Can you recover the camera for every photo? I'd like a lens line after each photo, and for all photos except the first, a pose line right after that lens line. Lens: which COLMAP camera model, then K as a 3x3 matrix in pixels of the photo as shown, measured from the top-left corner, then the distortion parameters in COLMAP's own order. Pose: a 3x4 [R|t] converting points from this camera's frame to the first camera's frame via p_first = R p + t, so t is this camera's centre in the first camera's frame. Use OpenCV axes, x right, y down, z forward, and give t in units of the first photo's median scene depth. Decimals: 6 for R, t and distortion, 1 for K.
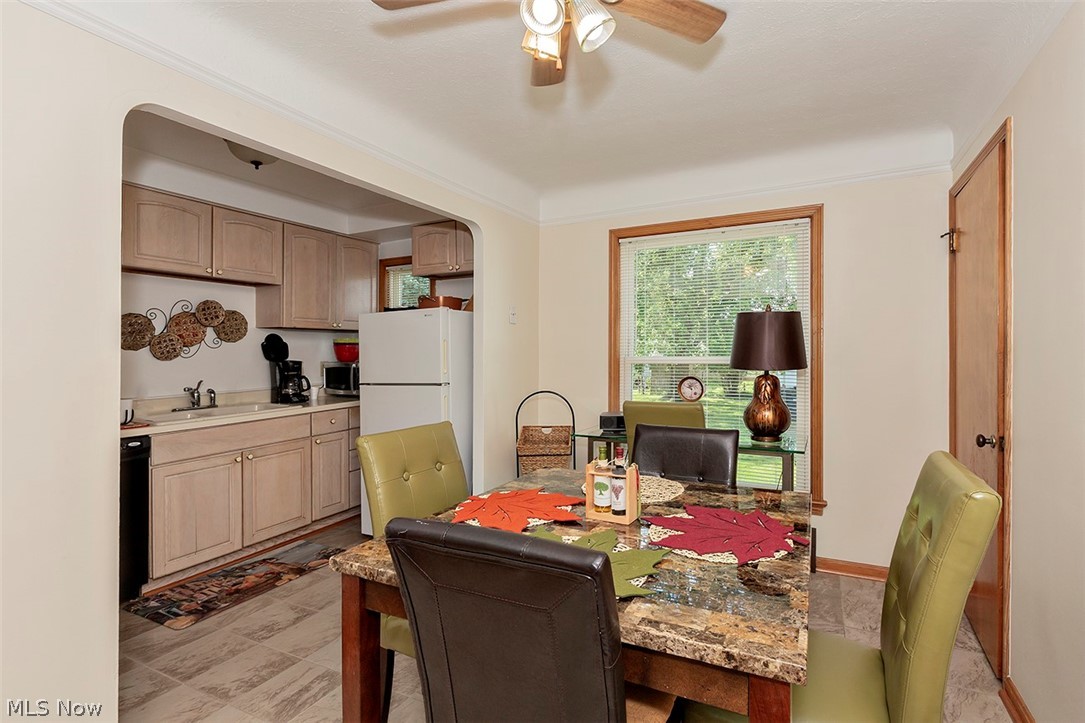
lens RADIAL K [[494.4, 0, 580.5], [0, 494.4, 342.9], [0, 0, 1]] dist [0.004194, 0.000551]
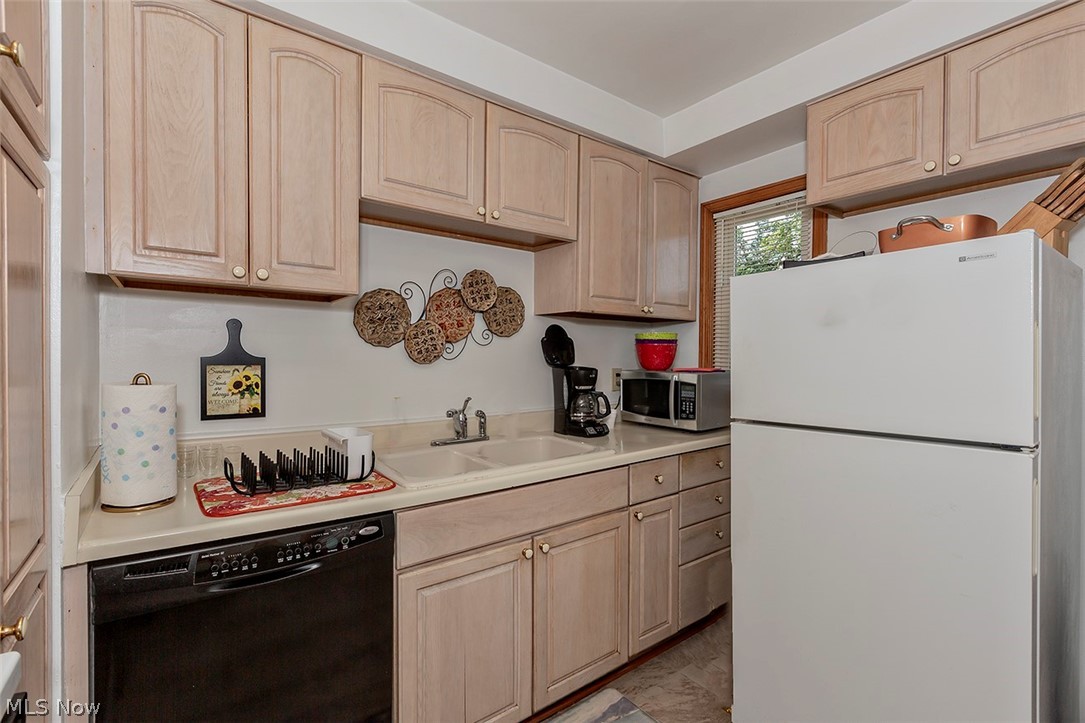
lens RADIAL K [[494.4, 0, 543.4], [0, 494.4, 358.7], [0, 0, 1]] dist [0.004194, 0.000551]
pose [[0.887016, 0.016845, -0.461431, -0.373794], [-0.006468, 0.999690, 0.024062, 0.011629], [0.461693, -0.018359, 0.886850, 0.466024]]
